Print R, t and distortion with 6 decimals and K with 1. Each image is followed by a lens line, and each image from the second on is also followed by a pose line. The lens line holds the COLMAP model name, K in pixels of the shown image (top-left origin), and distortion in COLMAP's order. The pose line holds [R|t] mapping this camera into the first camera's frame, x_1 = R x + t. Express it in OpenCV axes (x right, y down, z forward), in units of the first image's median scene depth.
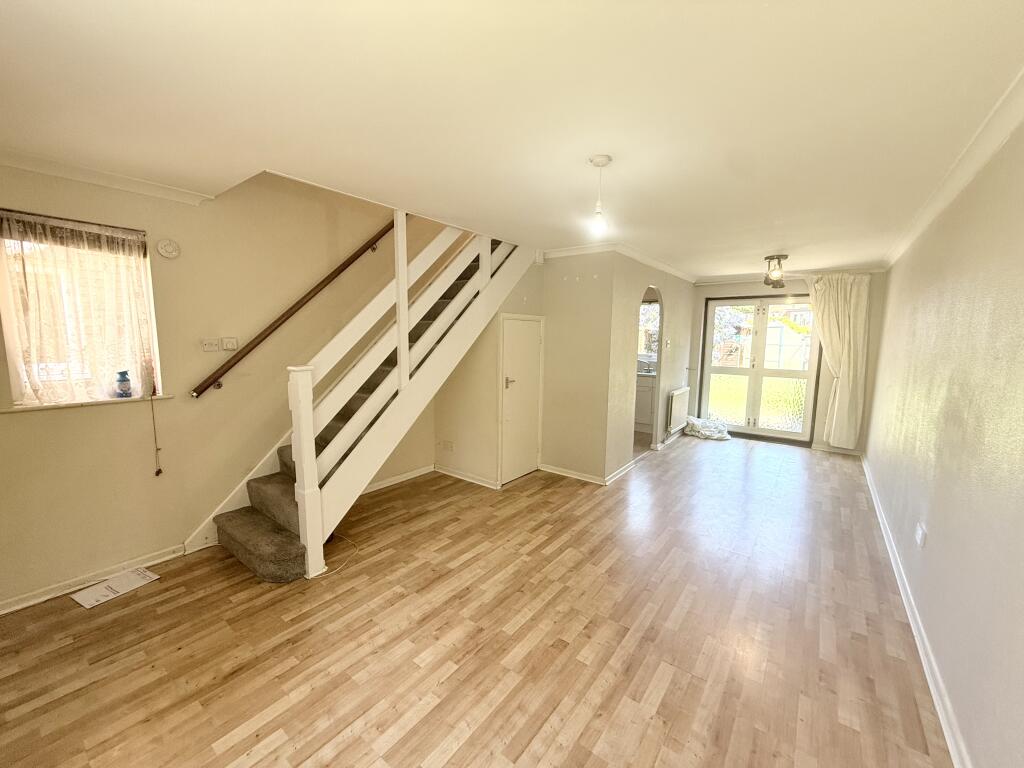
lens RADIAL K [[405.8, 0, 521.4], [0, 405.8, 383.2], [0, 0, 1]] dist [-0.000513, -0.000161]
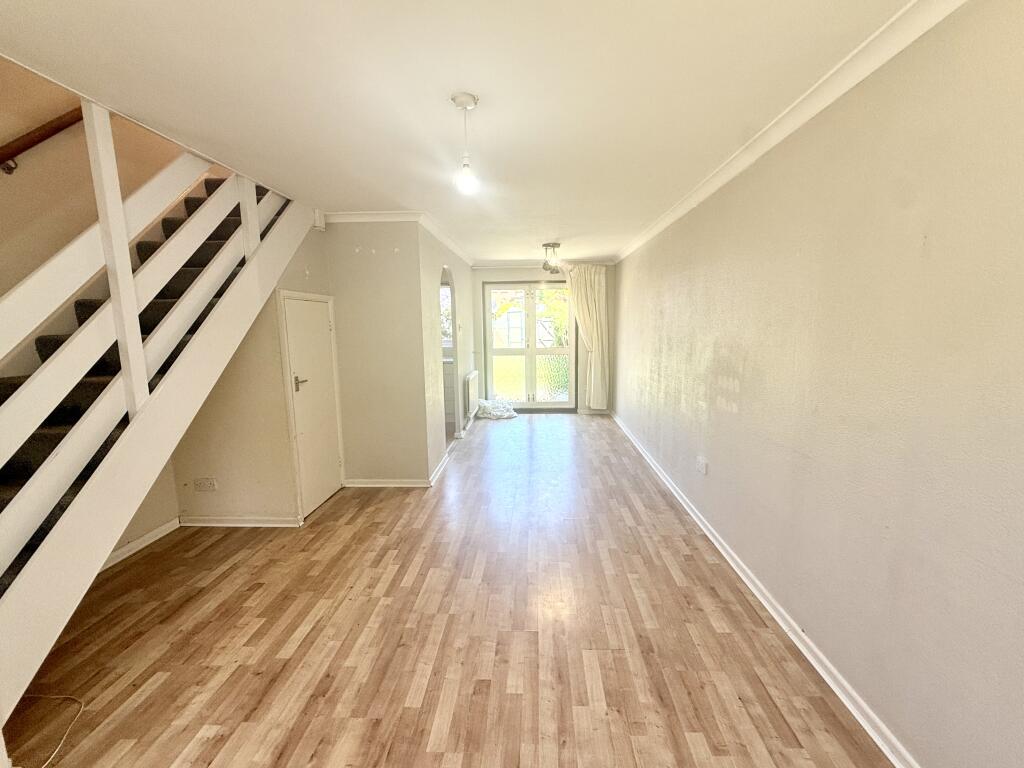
lens RADIAL K [[419.8, 0, 512.0], [0, 419.8, 384.0], [0, 0, 1]] dist [0.000537, 0.000032]
pose [[0.820743, -0.102808, 0.561972, -0.166785], [0.088725, 0.994678, 0.052388, -0.007038], [-0.564366, 0.006864, 0.825496, 0.153837]]
